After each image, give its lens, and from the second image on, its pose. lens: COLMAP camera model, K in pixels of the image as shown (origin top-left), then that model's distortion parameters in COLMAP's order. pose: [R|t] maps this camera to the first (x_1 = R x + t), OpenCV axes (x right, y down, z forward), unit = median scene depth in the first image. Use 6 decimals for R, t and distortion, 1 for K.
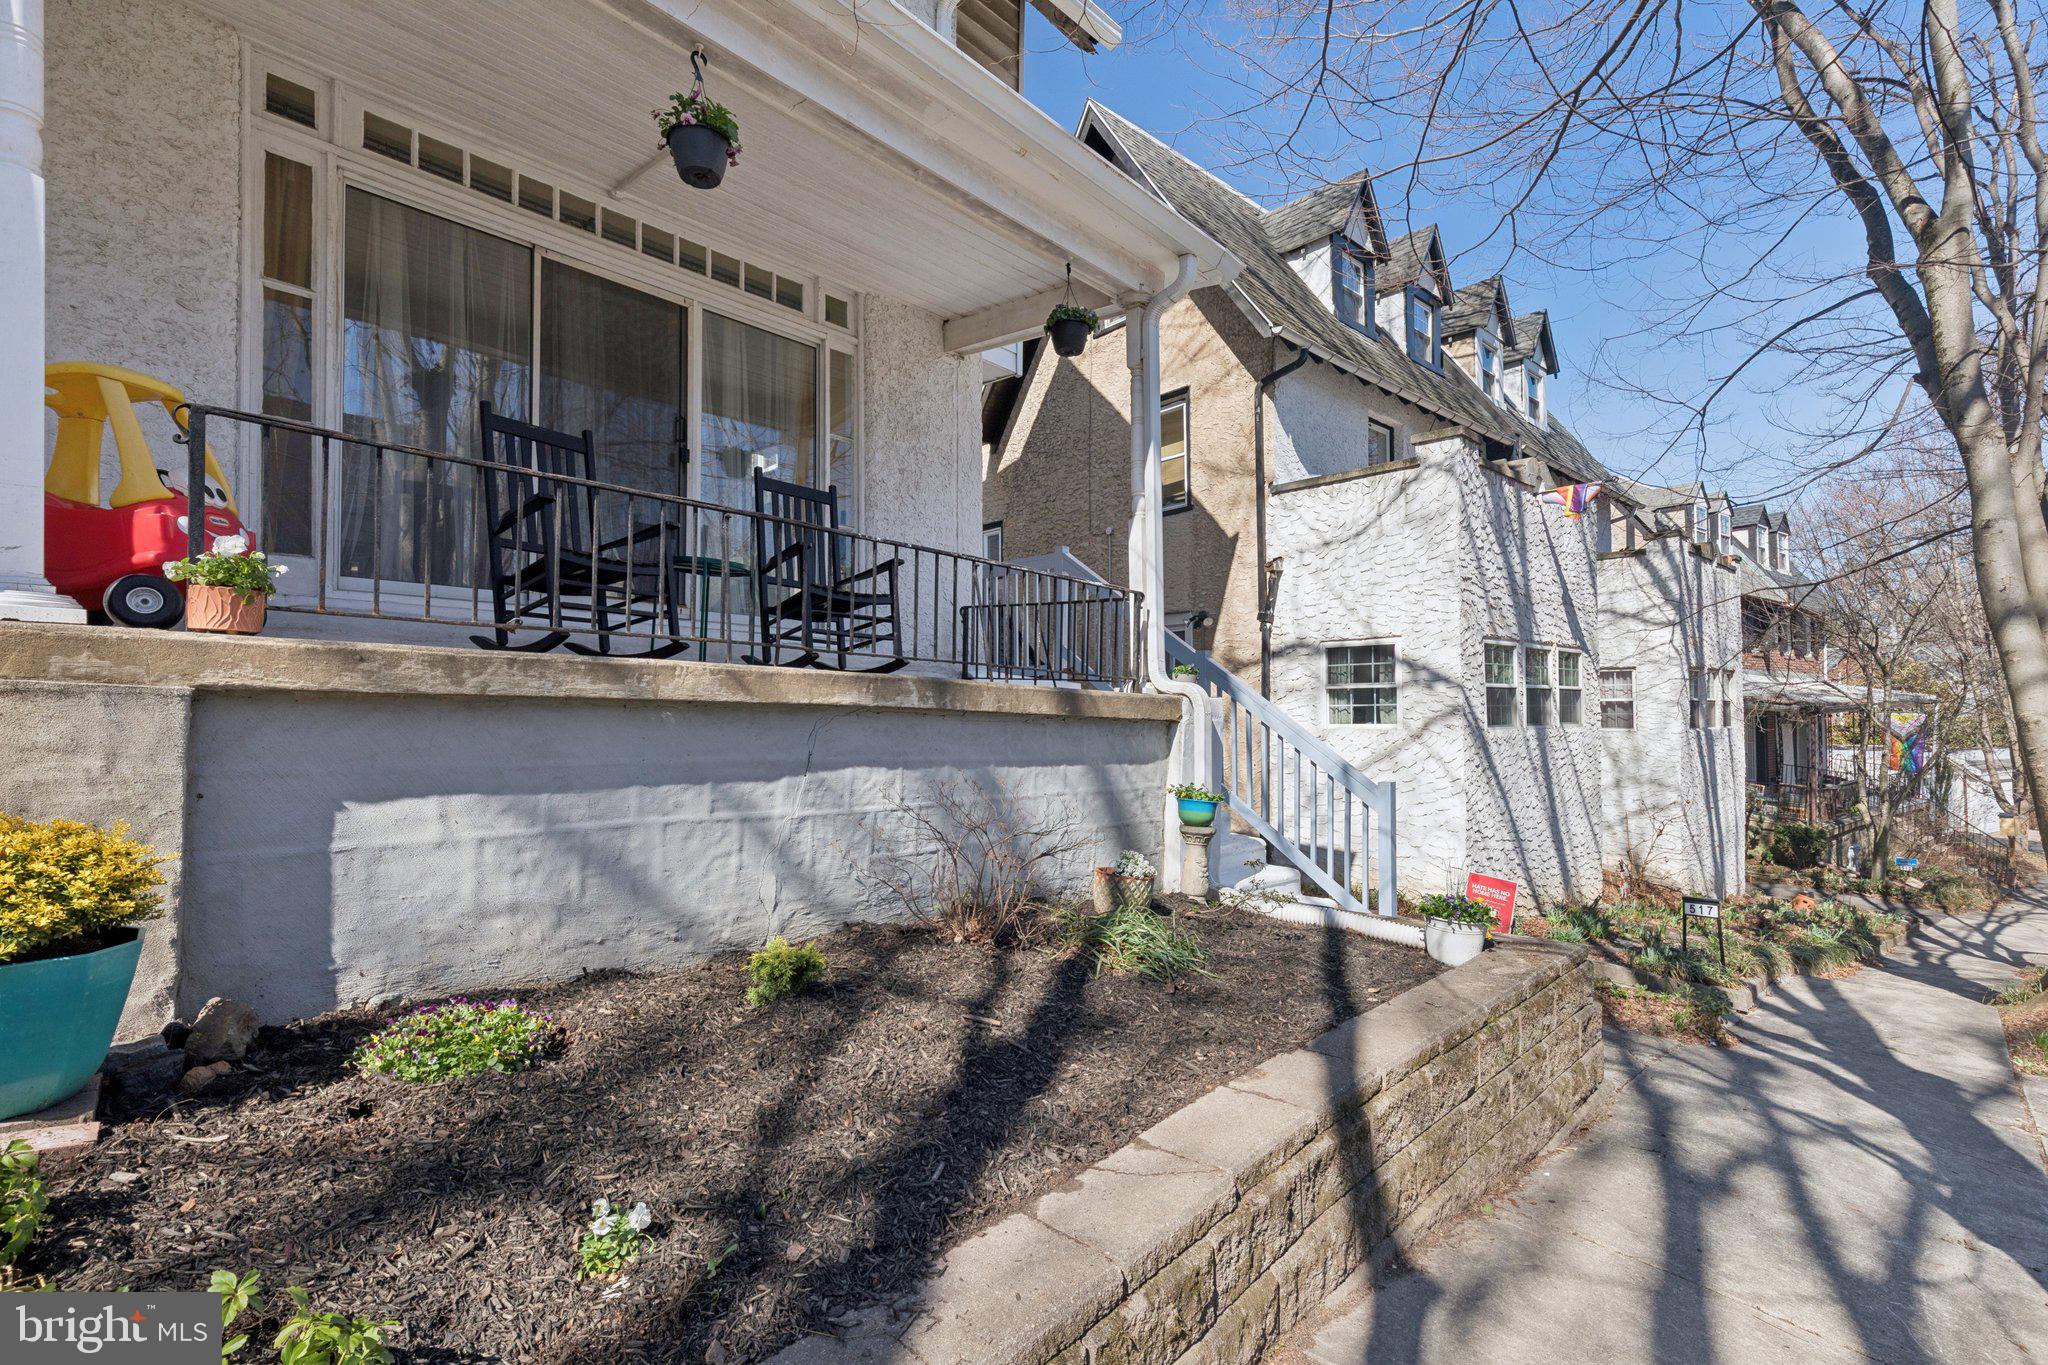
lens RADIAL K [[947.4, 0, 1022.0], [0, 947.4, 705.1], [0, 0, 1]] dist [0.003720, 0.000033]
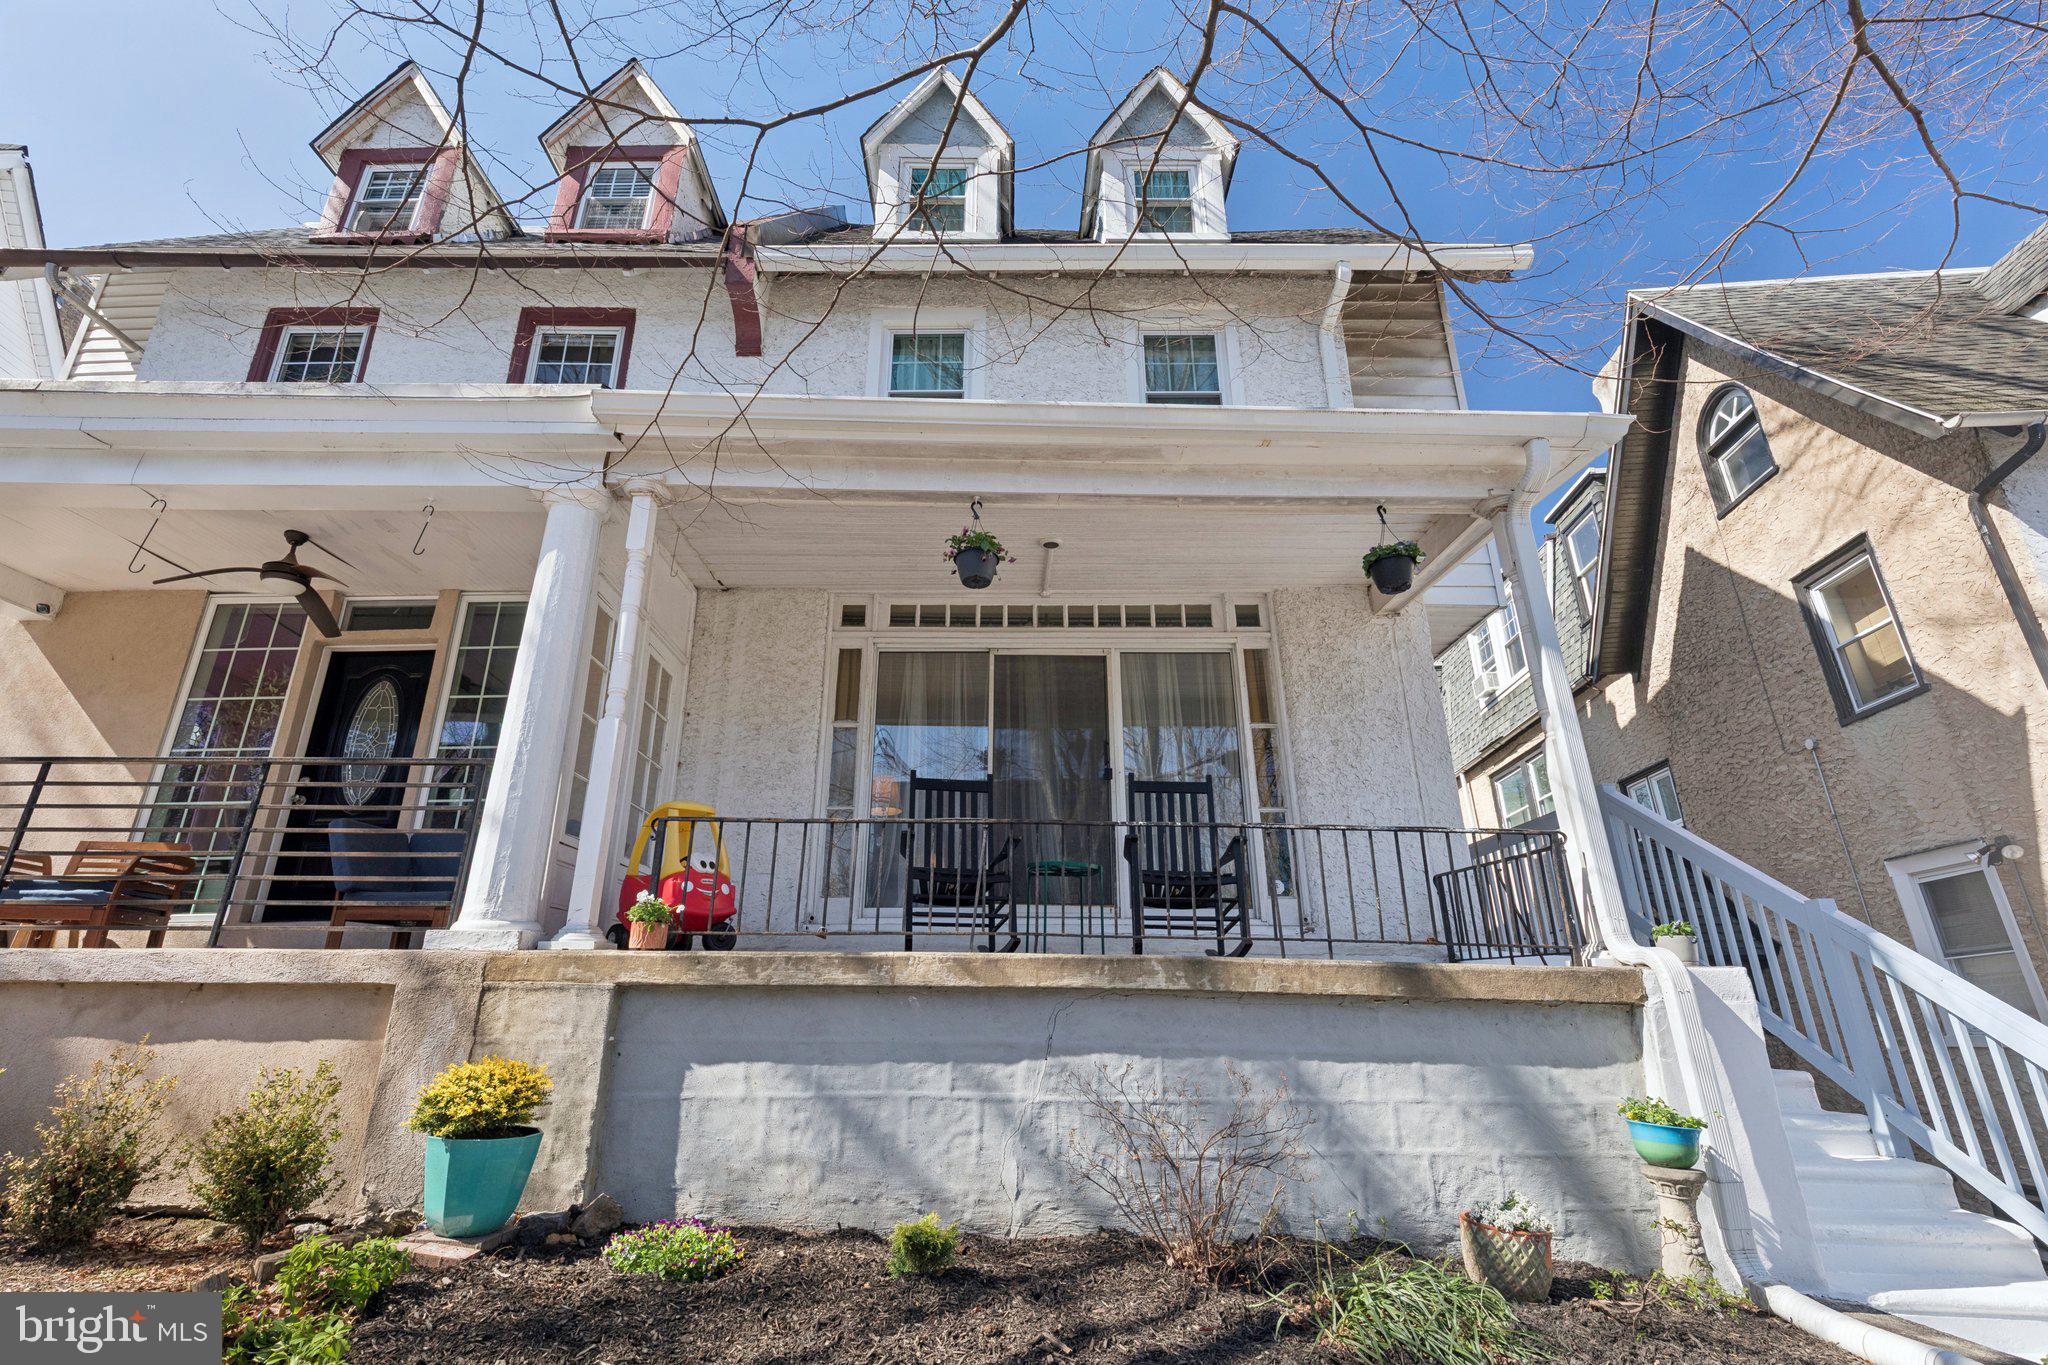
lens RADIAL K [[955.8, 0, 1022.1], [0, 955.8, 671.9], [0, 0, 1]] dist [0.005113, -0.000032]
pose [[0.677600, -0.265118, -0.685981, 0.596572], [0.013293, 0.937025, -0.349010, 0.041521], [0.735310, 0.227371, 0.638452, 0.200660]]
